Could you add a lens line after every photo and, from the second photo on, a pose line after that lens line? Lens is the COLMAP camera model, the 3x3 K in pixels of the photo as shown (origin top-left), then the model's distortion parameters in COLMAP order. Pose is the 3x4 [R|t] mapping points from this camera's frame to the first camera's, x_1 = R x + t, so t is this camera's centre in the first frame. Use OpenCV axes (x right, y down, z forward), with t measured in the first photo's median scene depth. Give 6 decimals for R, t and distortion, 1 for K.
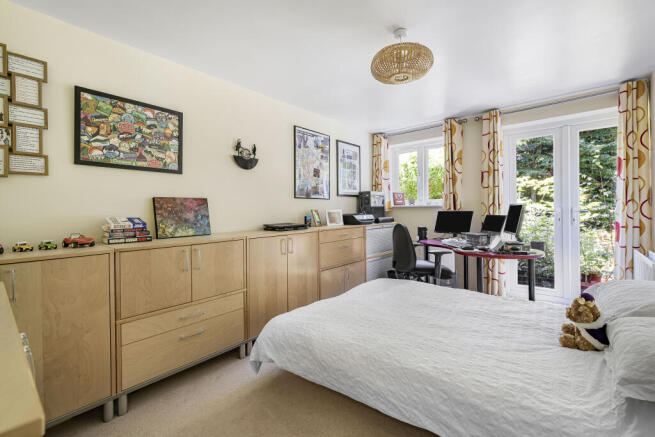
lens RADIAL K [[297.1, 0, 329.1], [0, 297.1, 214.4], [0, 0, 1]] dist [-0.000081, 0.000619]
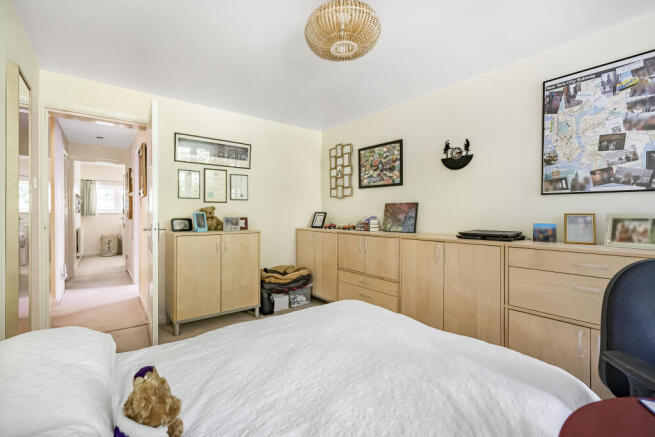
lens RADIAL K [[297.1, 0, 329.7], [0, 297.1, 214.9], [0, 0, 1]] dist [-0.000081, 0.000619]
pose [[-0.230000, 0.028468, -0.972774, 0.905649], [-0.004441, 0.999531, 0.030302, -0.042389], [0.973181, 0.011290, -0.229766, 1.016643]]
